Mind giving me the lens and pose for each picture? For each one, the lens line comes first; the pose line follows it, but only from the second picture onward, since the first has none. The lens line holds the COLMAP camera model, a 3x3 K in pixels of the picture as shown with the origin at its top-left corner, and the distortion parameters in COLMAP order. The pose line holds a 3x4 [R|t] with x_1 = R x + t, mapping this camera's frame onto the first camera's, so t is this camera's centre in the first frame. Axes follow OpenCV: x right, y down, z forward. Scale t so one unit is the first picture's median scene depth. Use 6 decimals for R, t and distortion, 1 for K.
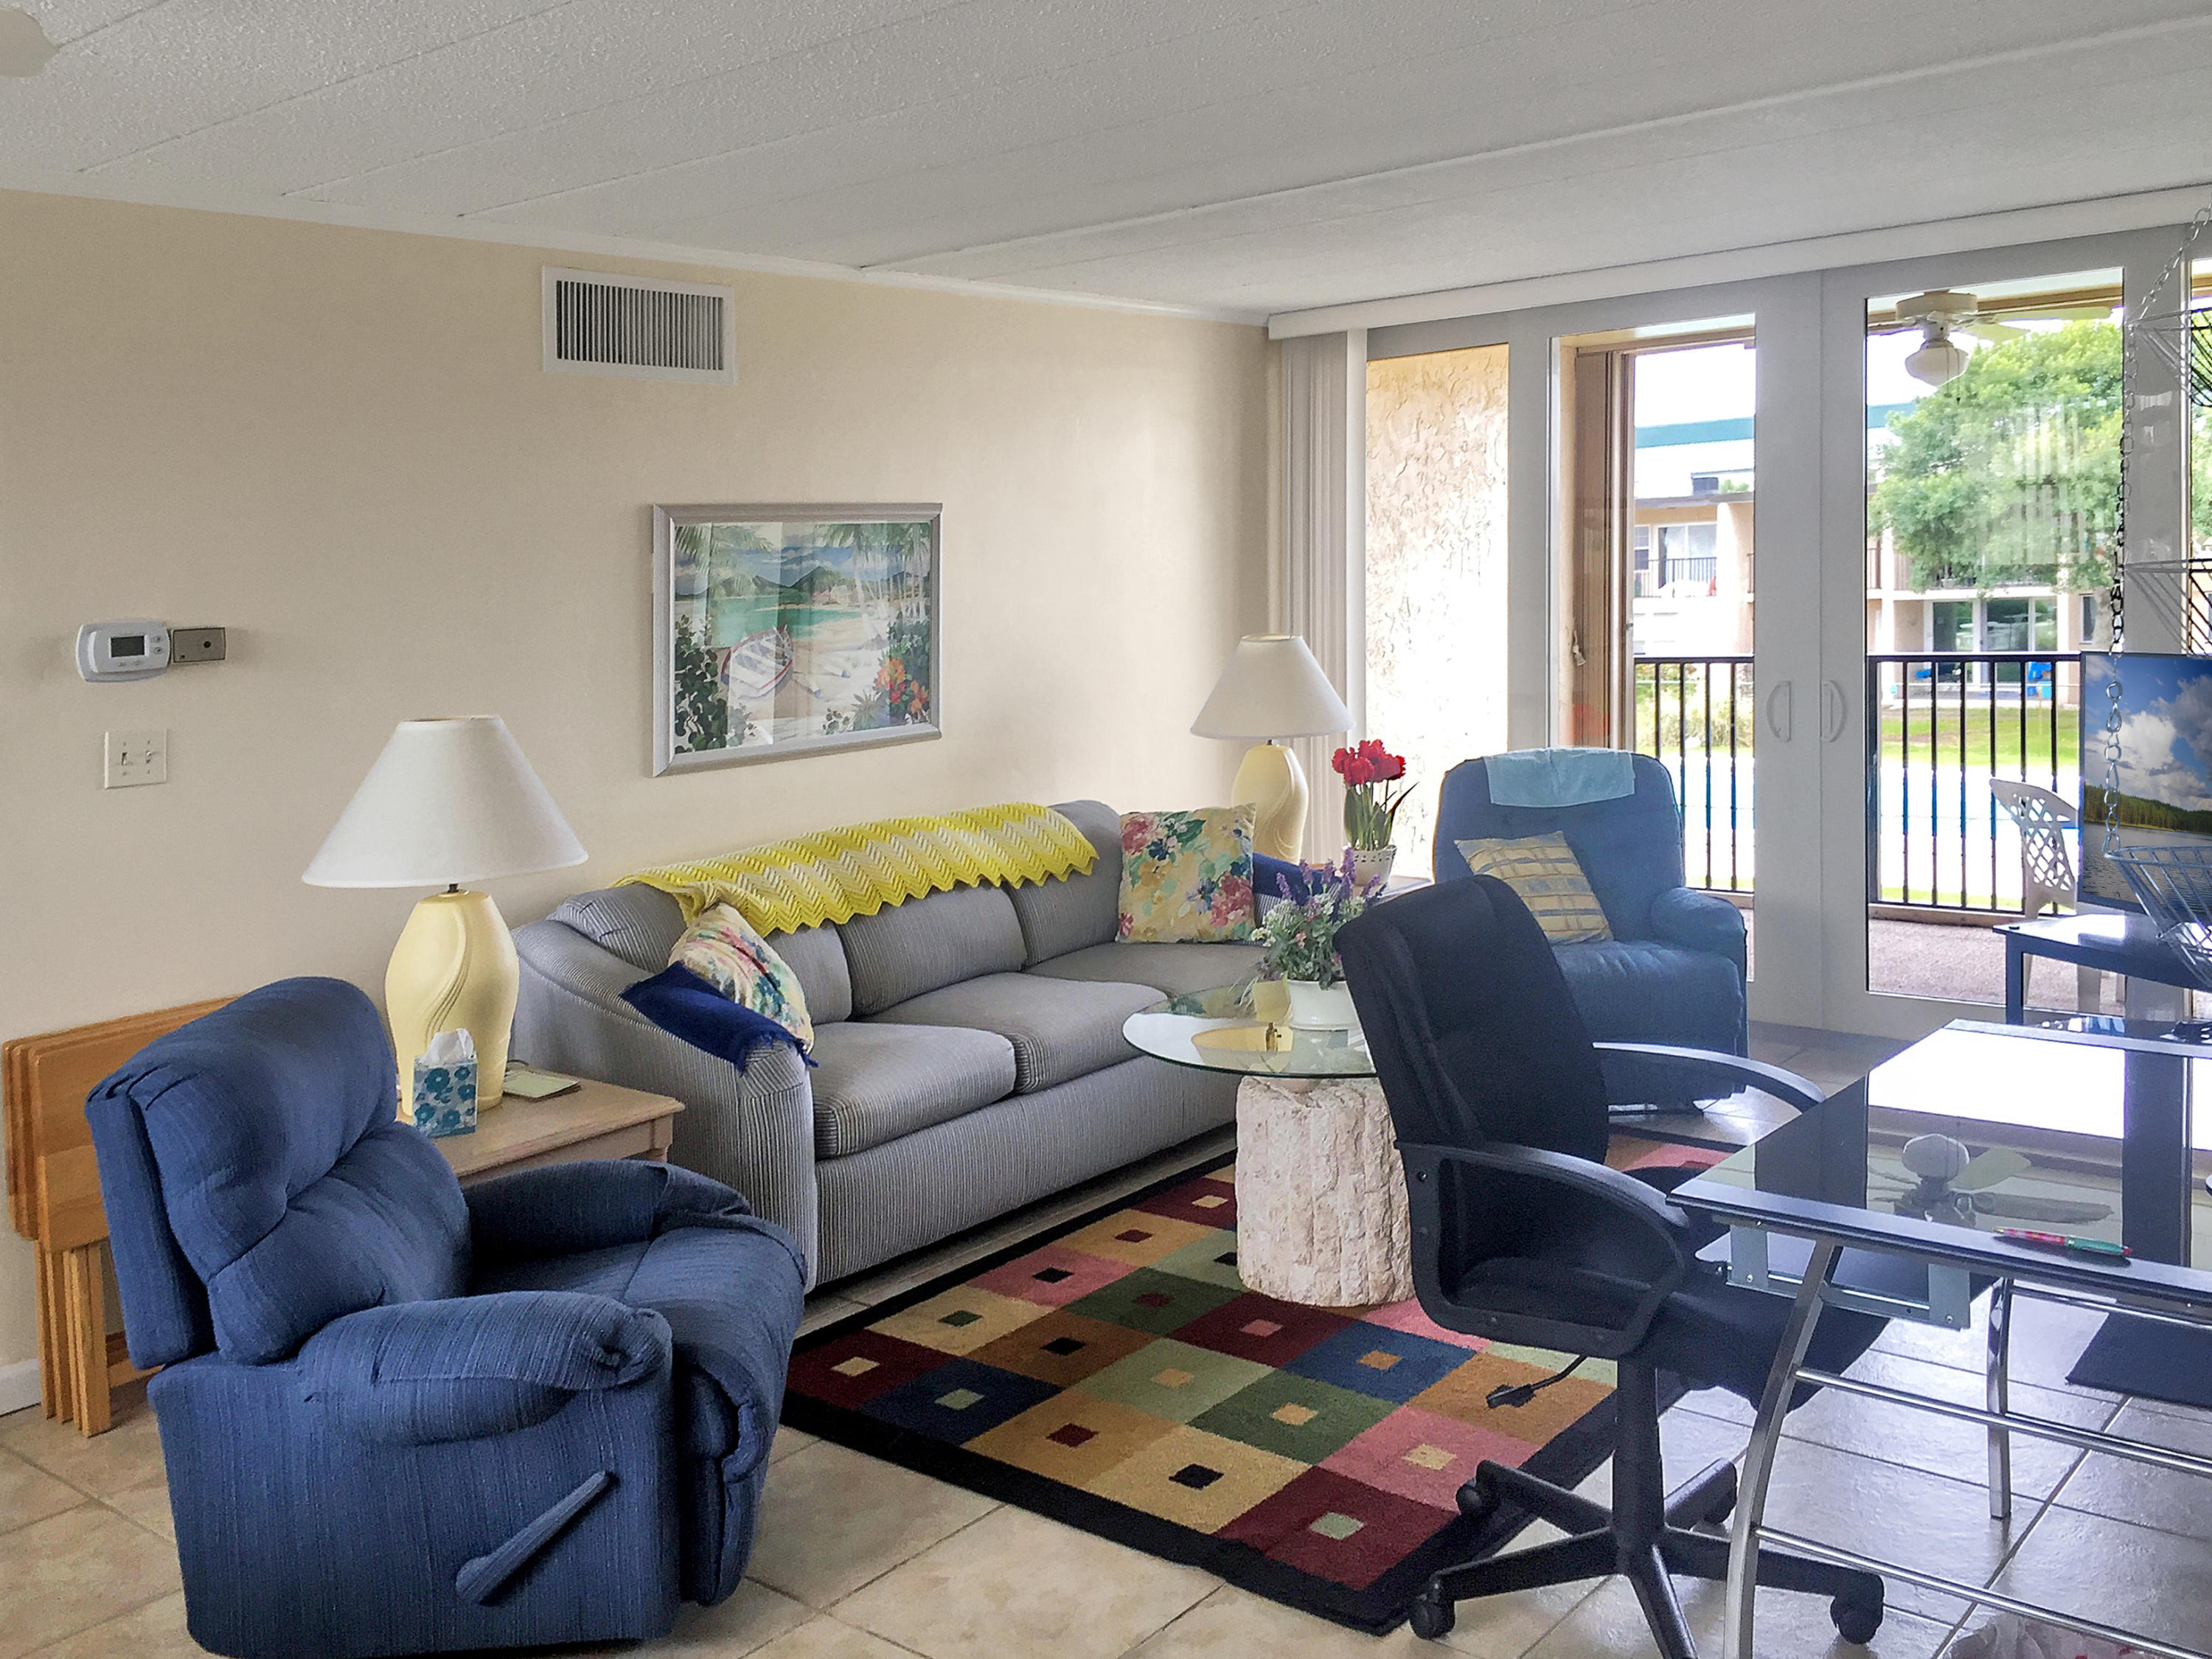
lens RADIAL K [[1861.8, 0, 1107.6], [0, 1861.8, 636.5], [0, 0, 1]] dist [-0.004701, -0.012364]
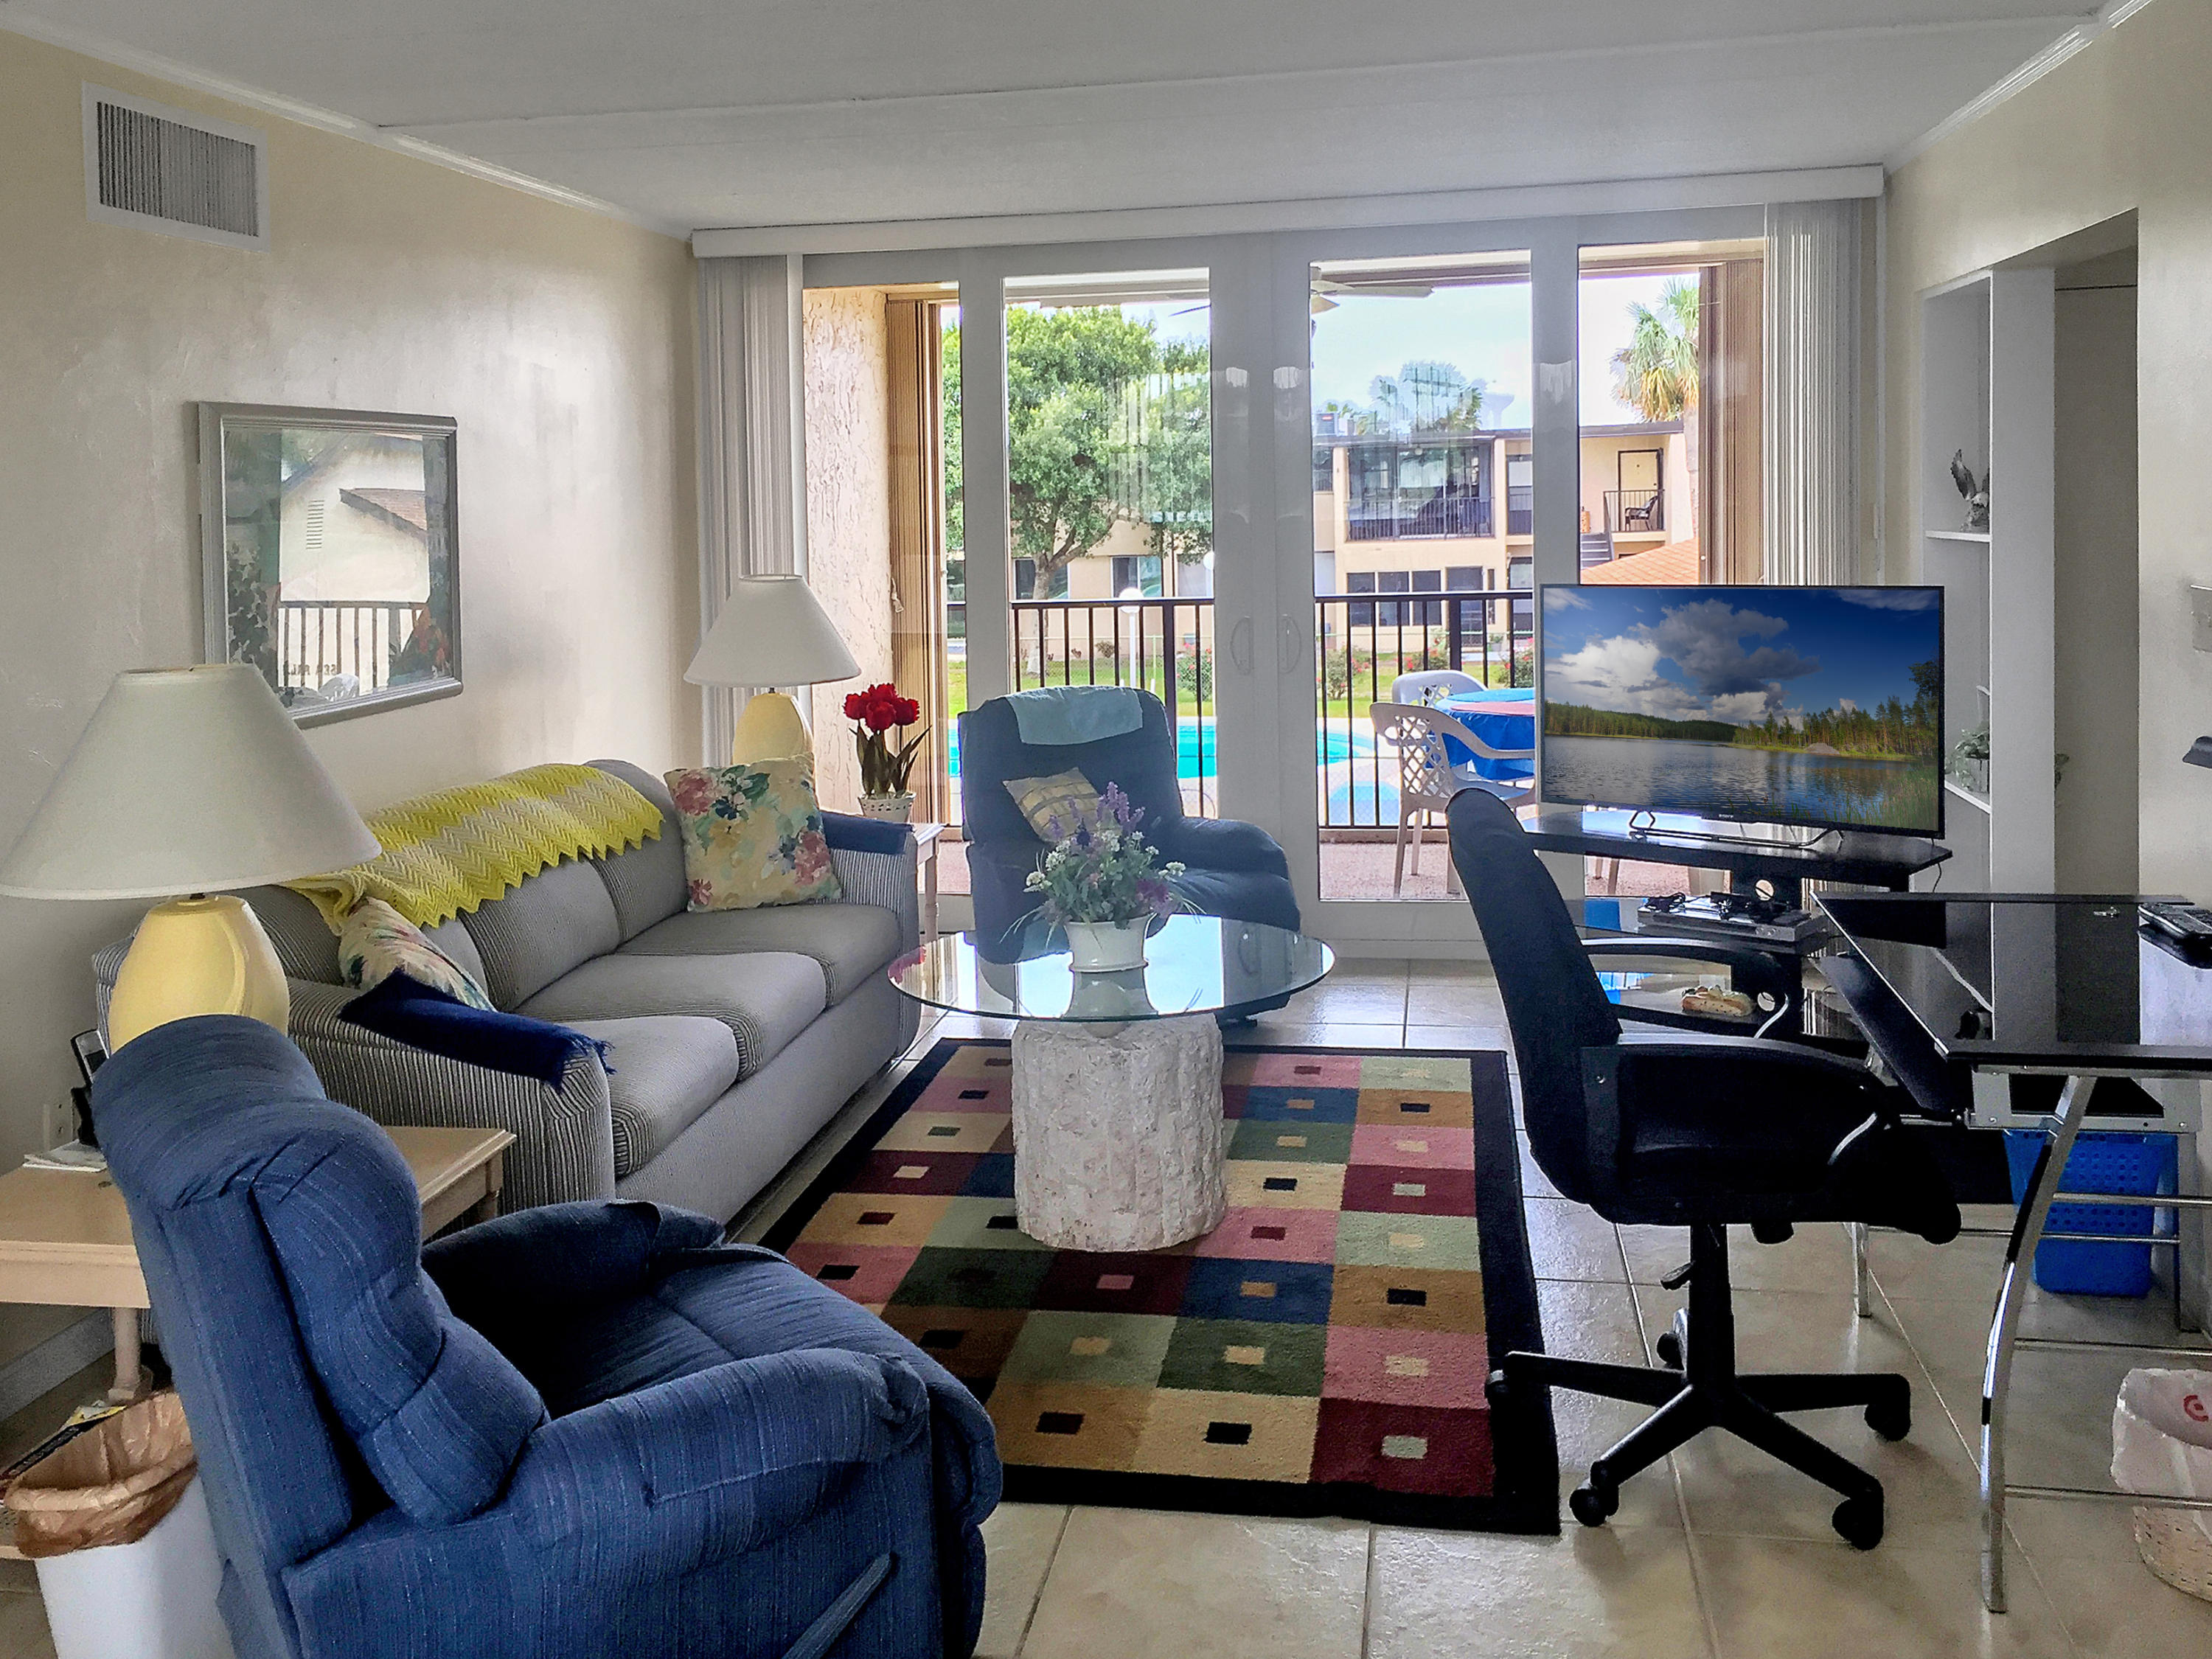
lens RADIAL K [[1896.4, 0, 1110.7], [0, 1896.4, 655.7], [0, 0, 1]] dist [0.093377, -0.206151]
pose [[0.882284, -0.019678, 0.470306, -0.290700], [0.004274, 0.999420, 0.033799, 0.010638], [-0.470699, -0.027810, 0.881856, 0.105328]]
